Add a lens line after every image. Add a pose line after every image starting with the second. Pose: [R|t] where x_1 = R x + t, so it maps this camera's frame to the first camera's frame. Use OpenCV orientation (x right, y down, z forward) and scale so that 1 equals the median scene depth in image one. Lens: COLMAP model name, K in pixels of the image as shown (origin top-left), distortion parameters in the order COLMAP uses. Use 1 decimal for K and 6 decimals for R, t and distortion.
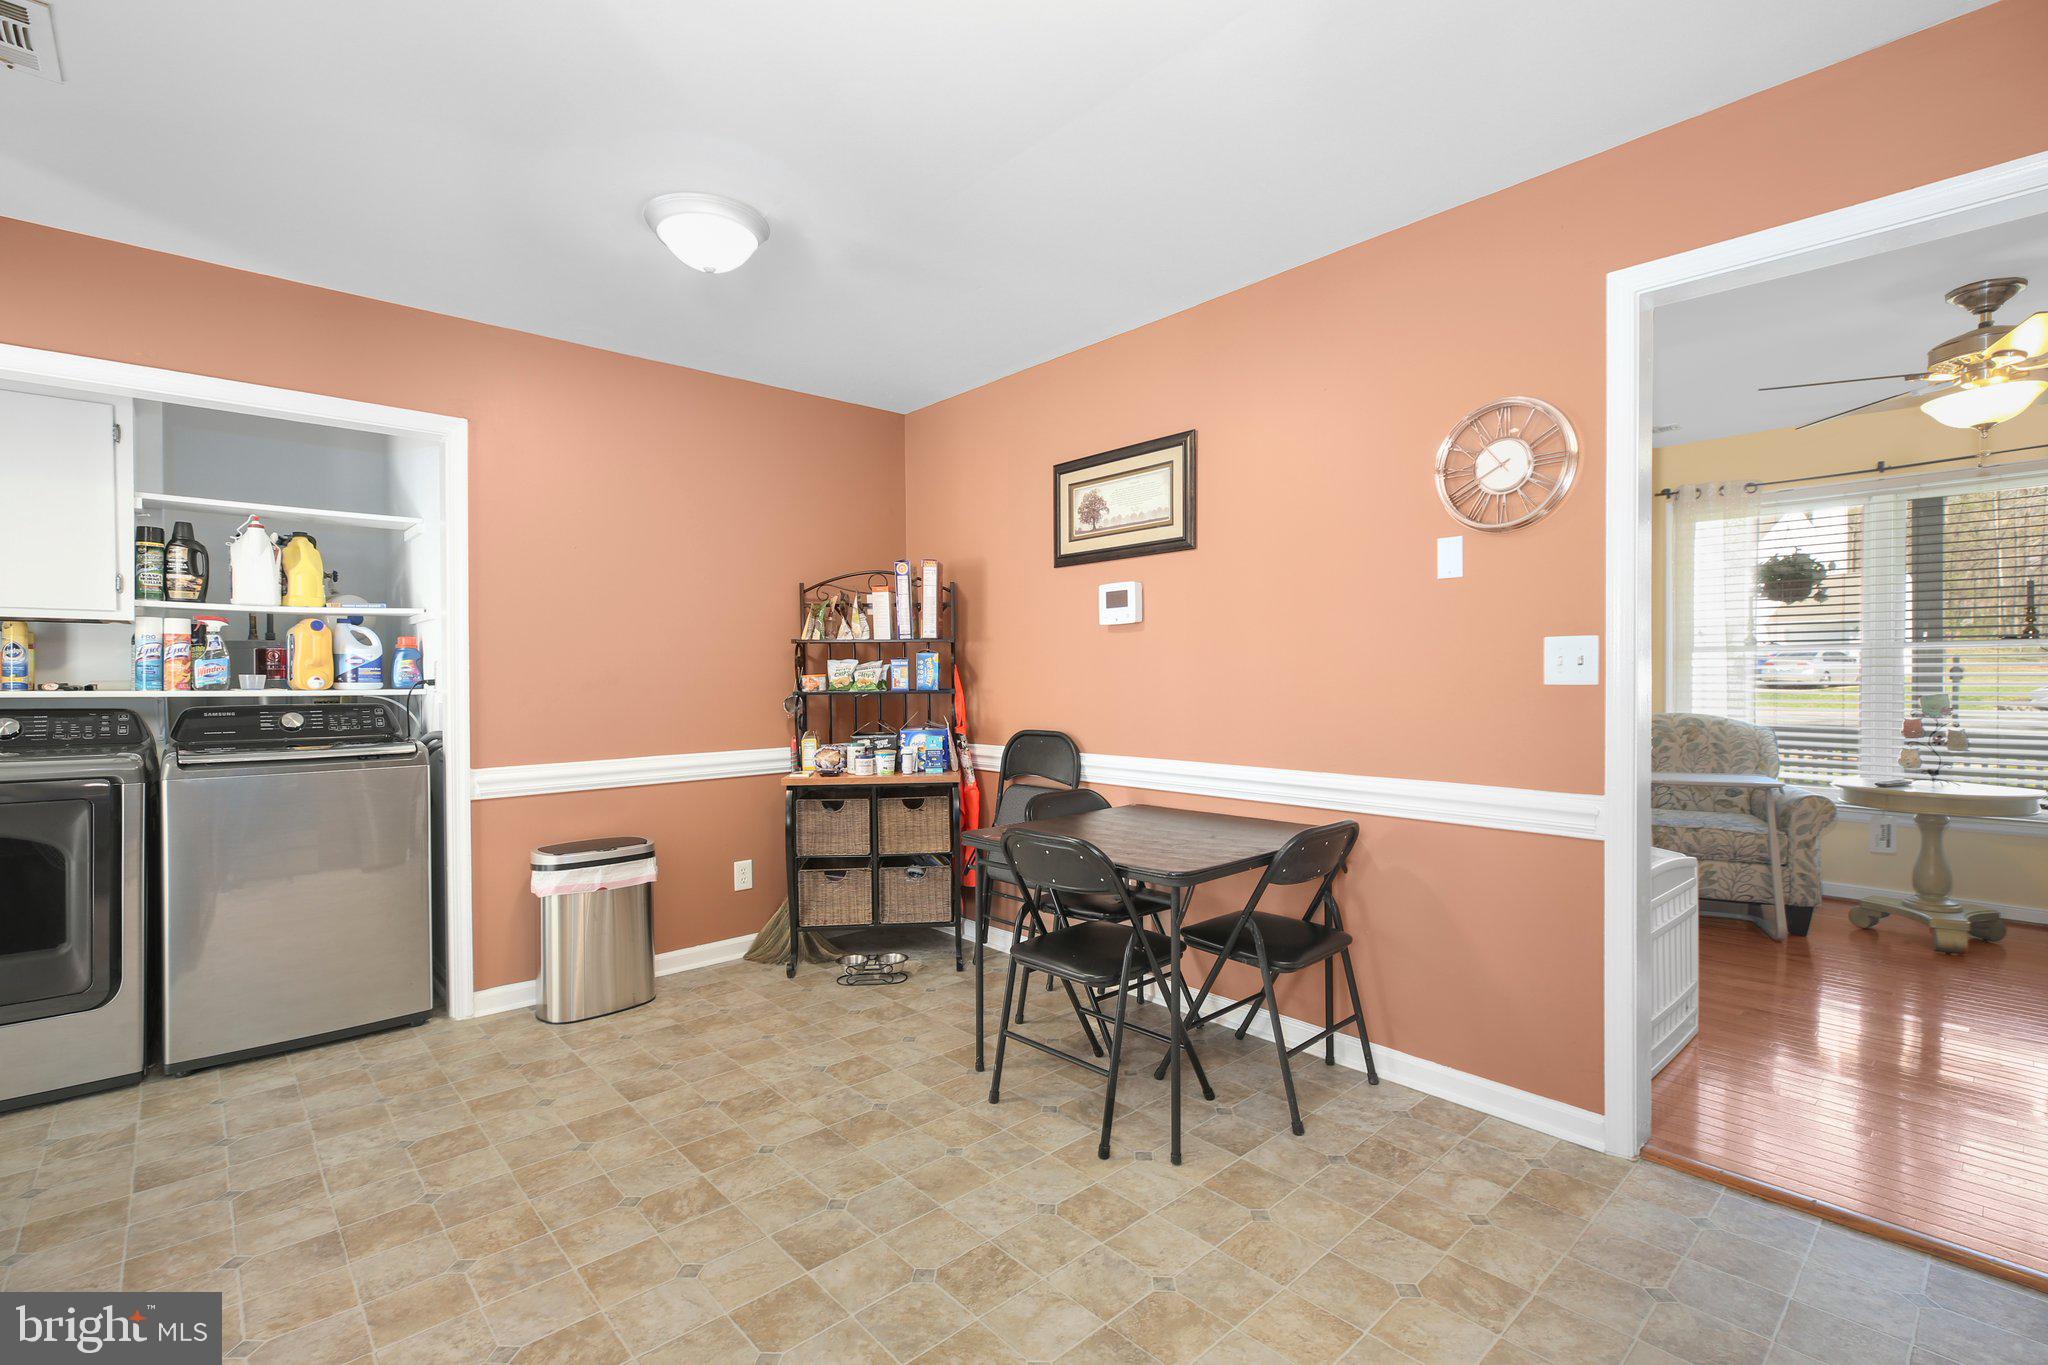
lens RADIAL K [[928.8, 0, 1019.7], [0, 928.8, 691.1], [0, 0, 1]] dist [0.010449, 0.000065]
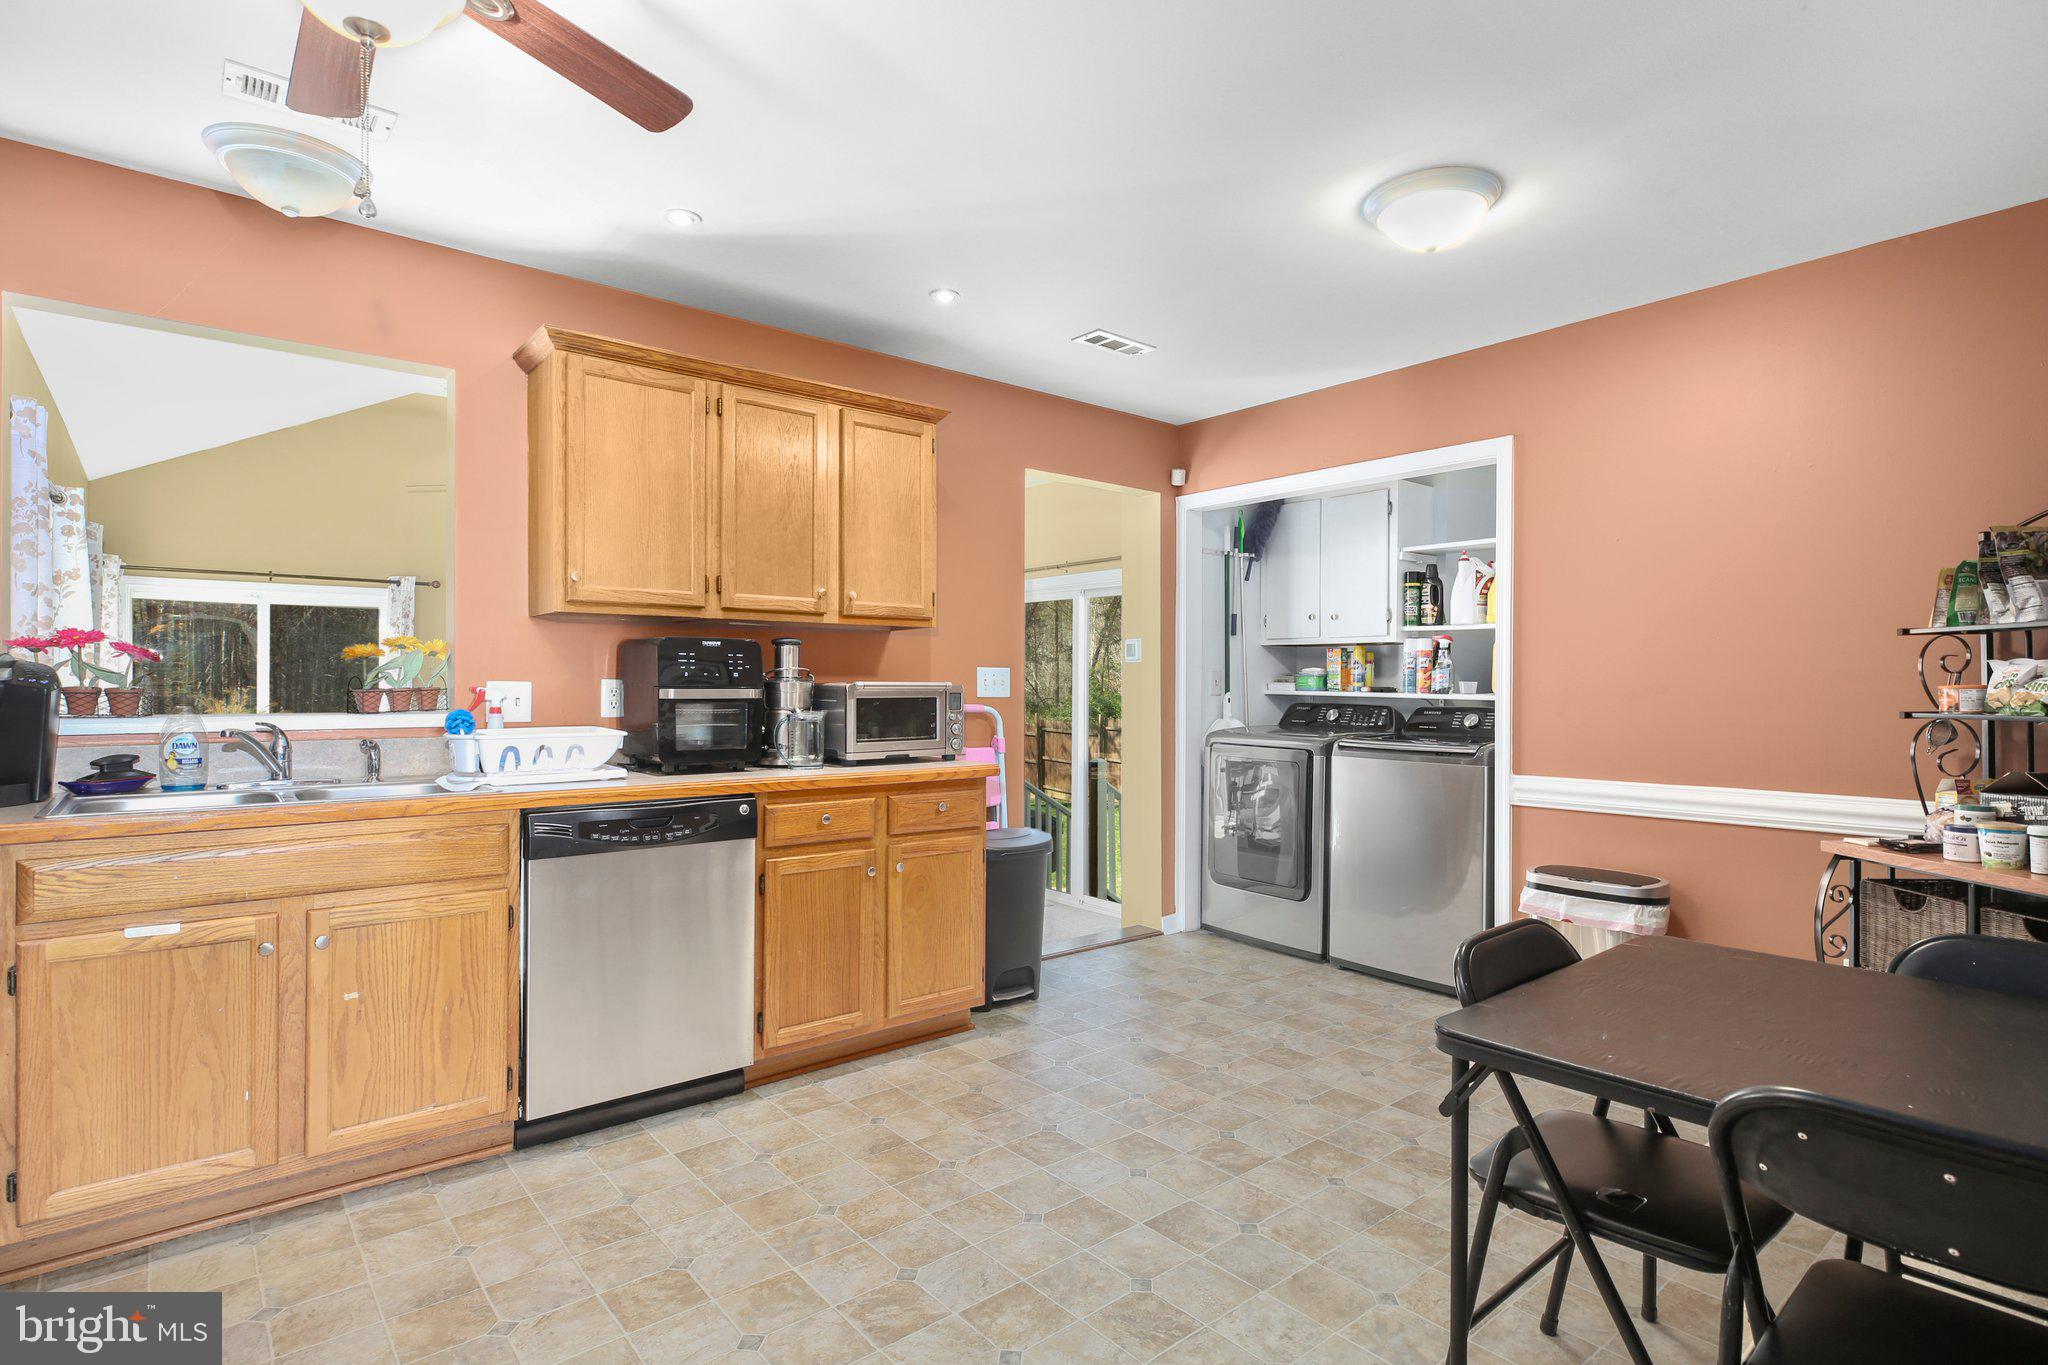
lens RADIAL K [[1016.8, 0, 1022.9], [0, 1016.8, 684.1], [0, 0, 1]] dist [0.000598, 0.000234]
pose [[-0.045567, 0.006549, -0.998940, 0.556116], [-0.020862, 0.999754, 0.007506, -0.013144], [0.998743, 0.021182, -0.045419, 0.511317]]
